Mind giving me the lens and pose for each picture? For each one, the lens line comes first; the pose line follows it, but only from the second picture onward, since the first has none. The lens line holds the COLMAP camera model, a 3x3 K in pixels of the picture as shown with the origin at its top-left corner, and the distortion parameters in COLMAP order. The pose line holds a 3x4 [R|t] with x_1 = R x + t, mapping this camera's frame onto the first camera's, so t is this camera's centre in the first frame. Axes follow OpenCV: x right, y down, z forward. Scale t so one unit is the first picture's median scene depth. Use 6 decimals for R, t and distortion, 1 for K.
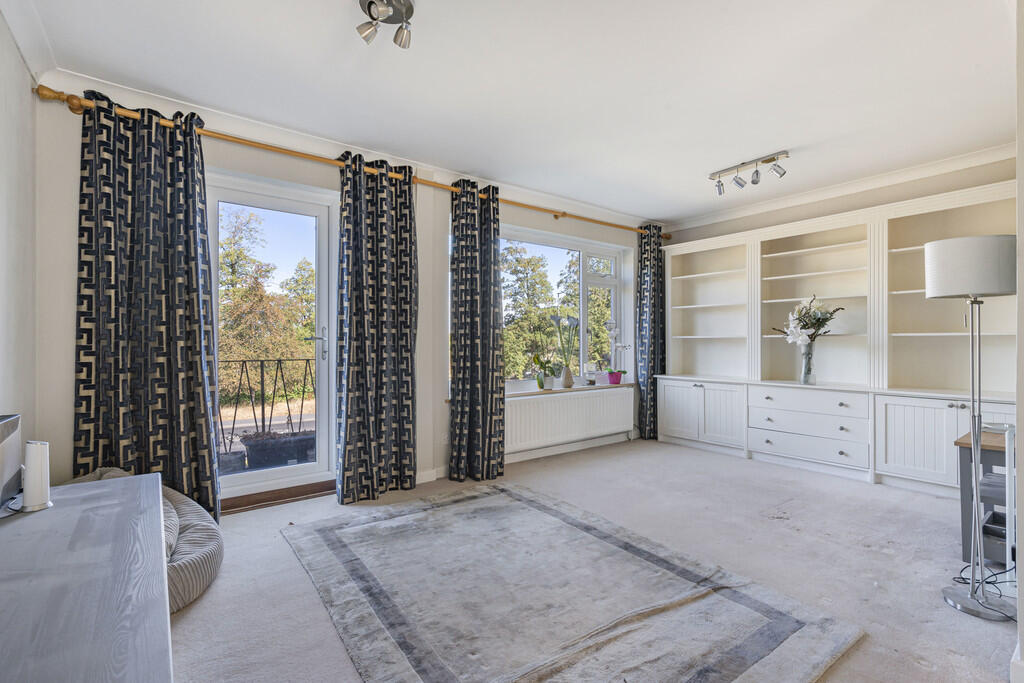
lens RADIAL K [[470.1, 0, 512.0], [0, 470.1, 341.5], [0, 0, 1]] dist [-0.001221, 0.000231]
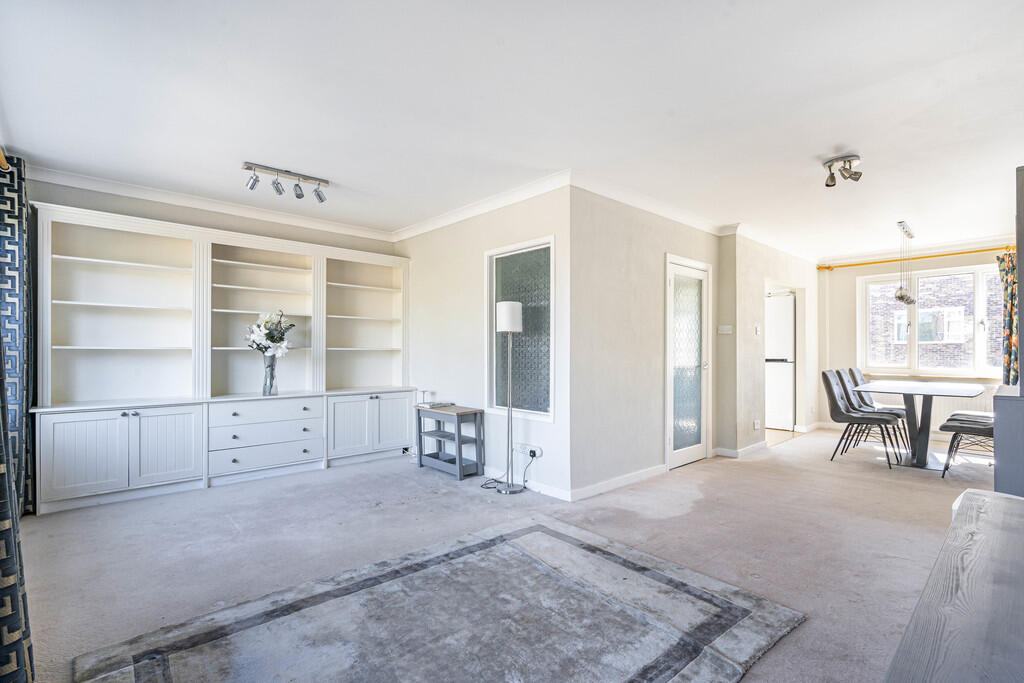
lens RADIAL K [[474.5, 0, 510.9], [0, 474.5, 350.5], [0, 0, 1]] dist [0.001387, 0.000736]
pose [[-0.089258, 0.004070, 0.996000, -0.497652], [-0.002749, 0.999987, -0.004333, -0.005202], [-0.996005, -0.003125, -0.089245, 0.593558]]
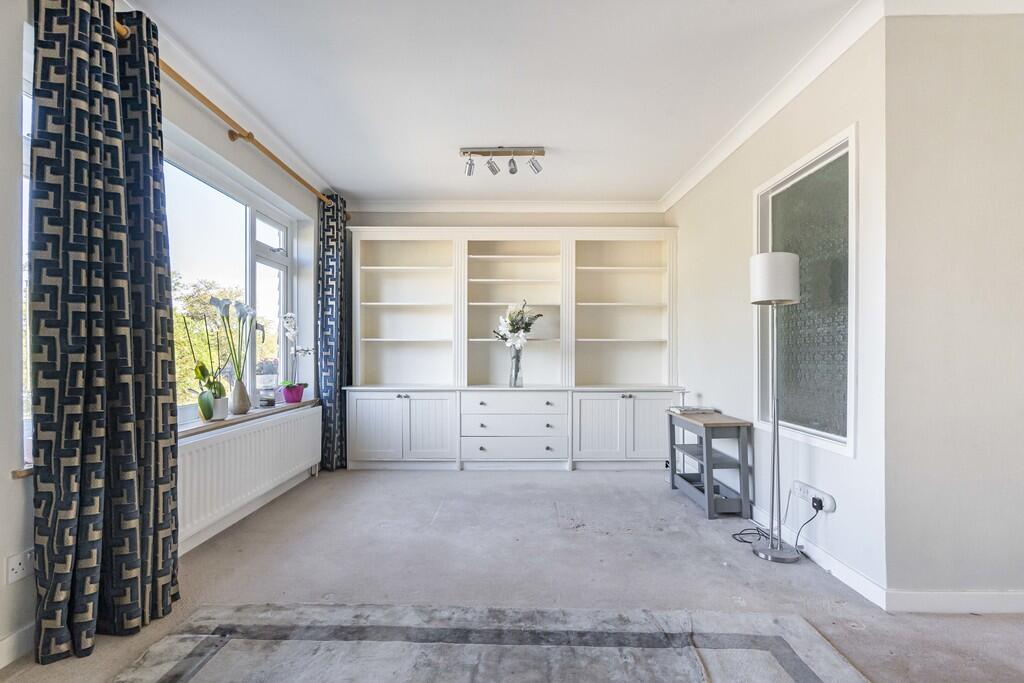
lens RADIAL K [[467.9, 0, 512.5], [0, 467.9, 353.9], [0, 0, 1]] dist [-0.003610, 0.000722]
pose [[0.601783, 0.001910, 0.798657, -0.205679], [-0.003261, 0.999995, 0.000066, 0.020192], [-0.798653, -0.002644, 0.601786, 0.411736]]
